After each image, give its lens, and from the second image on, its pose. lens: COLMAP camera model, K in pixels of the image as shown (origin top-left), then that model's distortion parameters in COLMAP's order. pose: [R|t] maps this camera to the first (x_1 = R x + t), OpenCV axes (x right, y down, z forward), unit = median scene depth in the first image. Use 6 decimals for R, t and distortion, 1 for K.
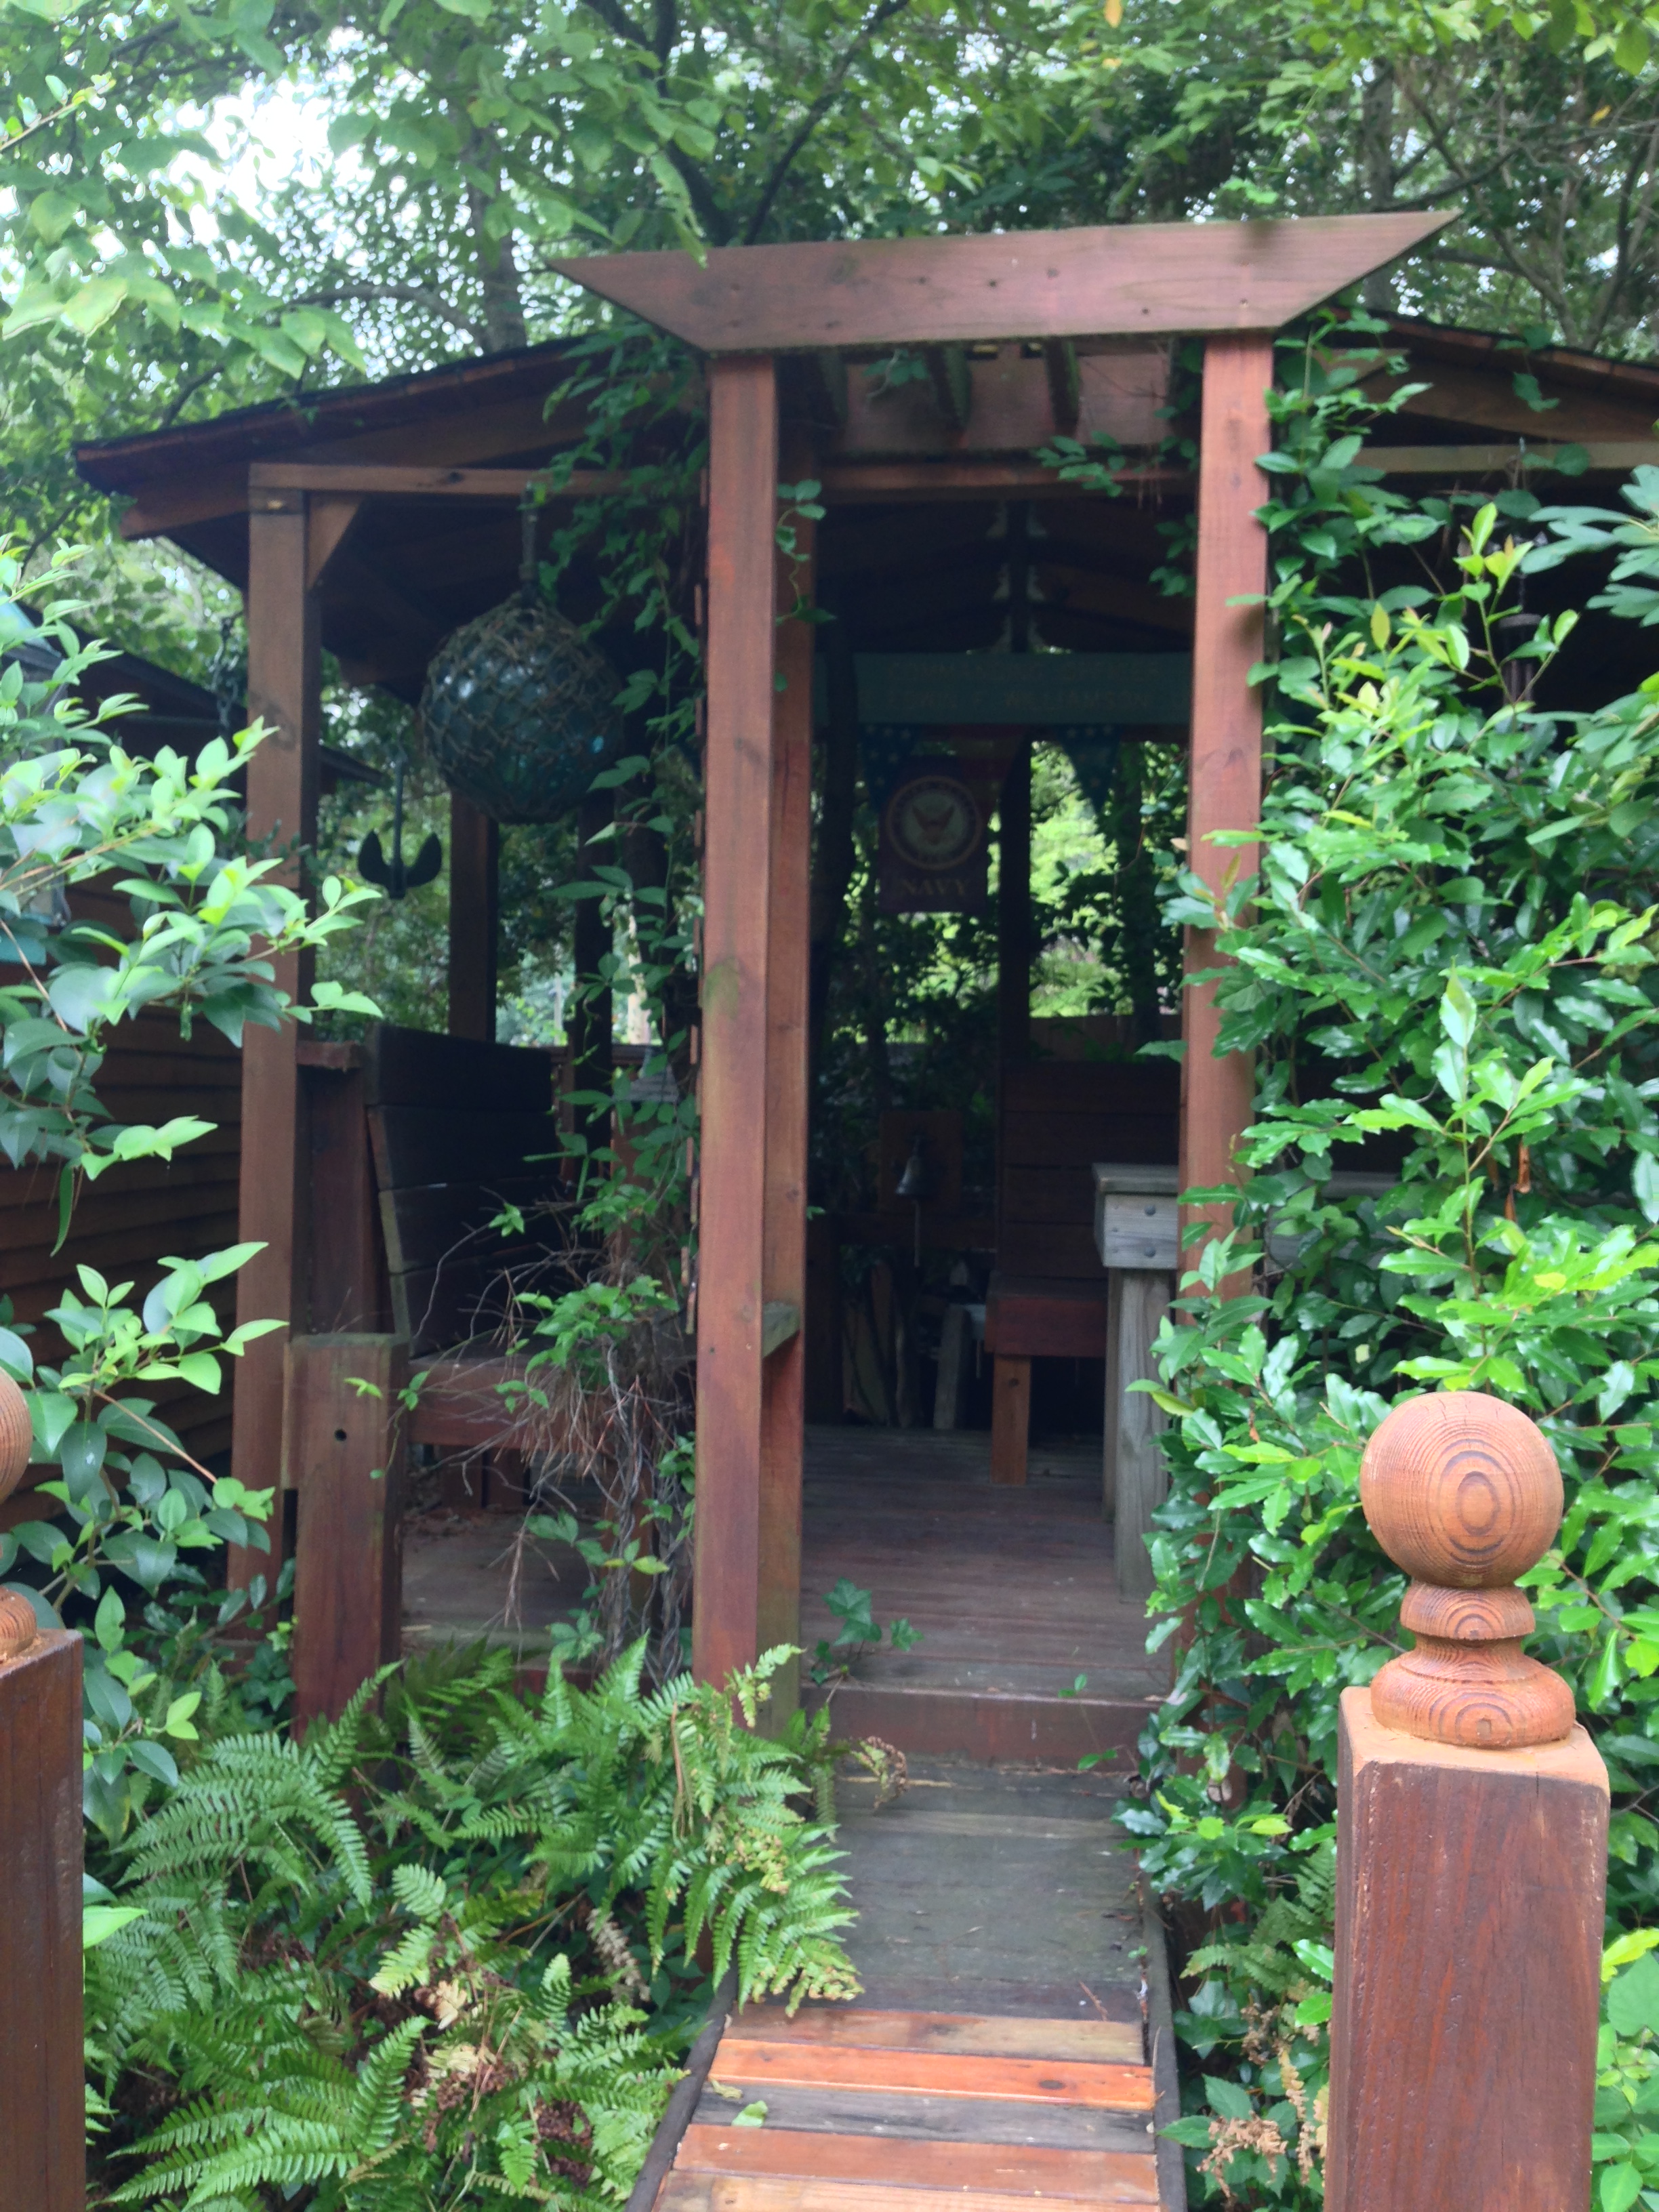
lens RADIAL K [[2101.2, 0, 828.9], [0, 2101.2, 1106.0], [0, 0, 1]] dist [-0.010450, 0.000000]
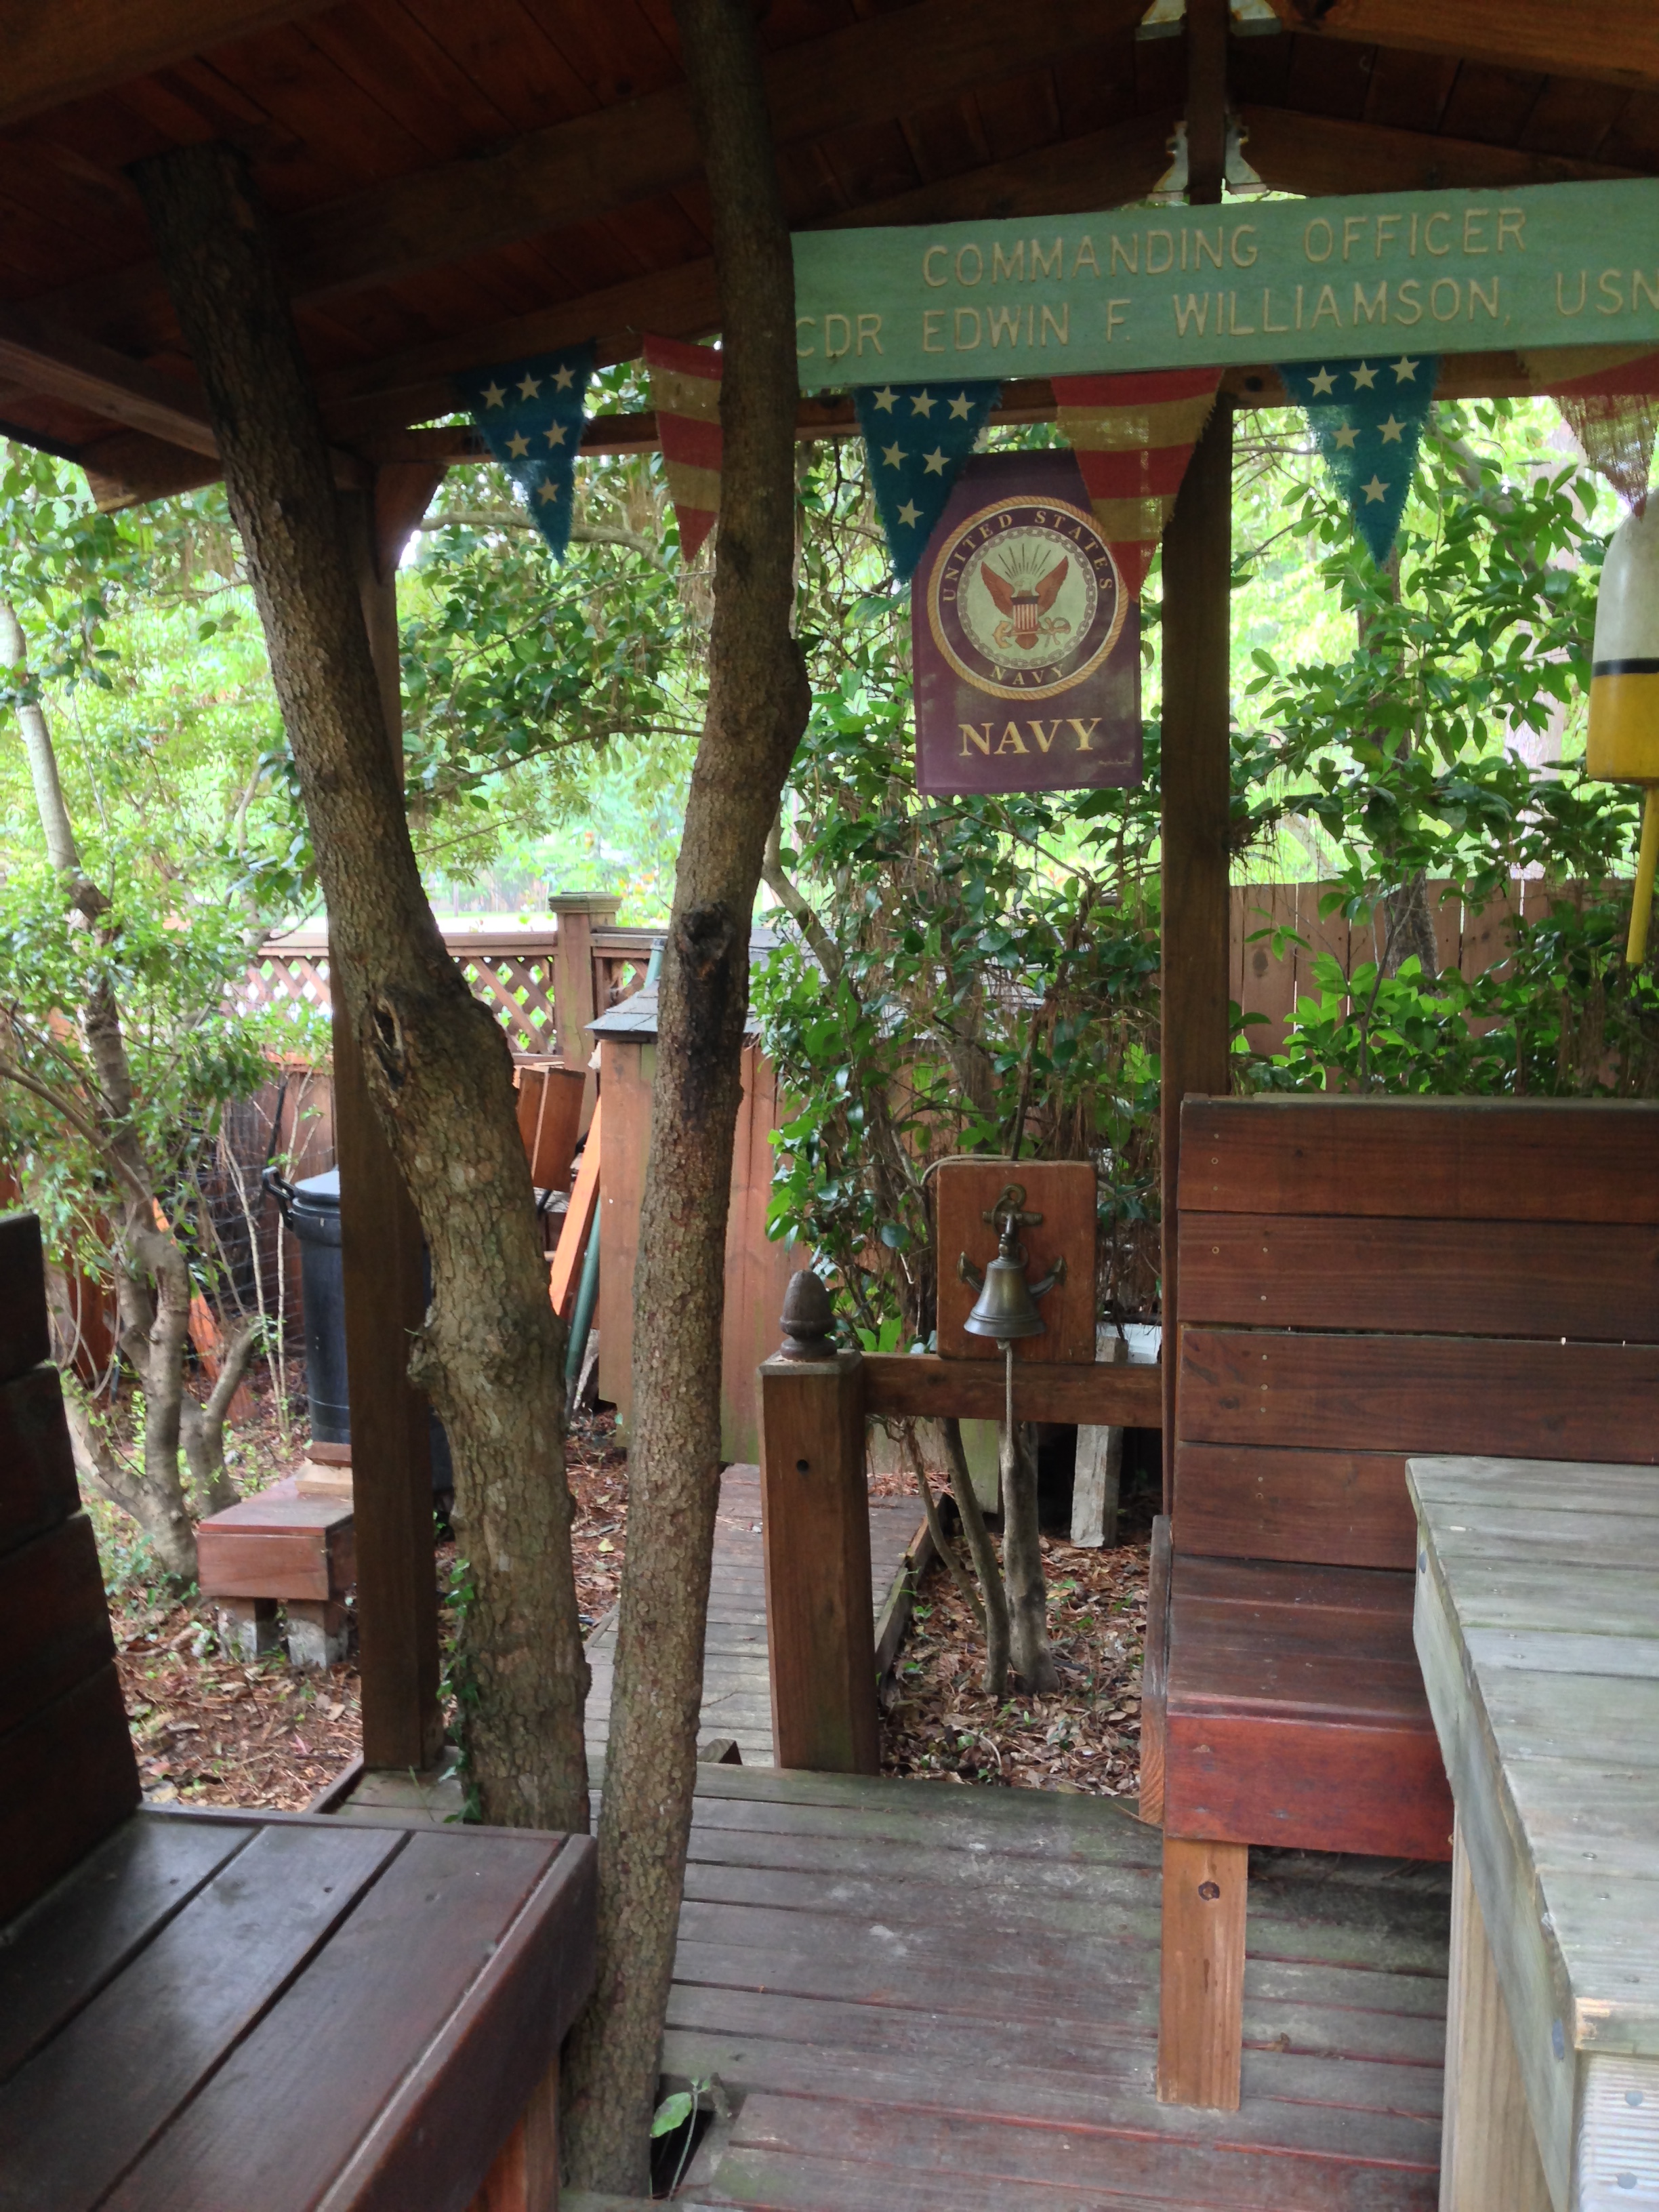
lens RADIAL K [[2101.2, 0, 828.7], [0, 2101.2, 1108.8], [0, 0, 1]] dist [-0.010450, 0.000000]
pose [[0.996794, -0.017431, -0.078091, 0.038059], [0.025667, 0.994062, 0.105749, -0.065092], [0.075784, -0.107415, 0.991322, 0.472877]]
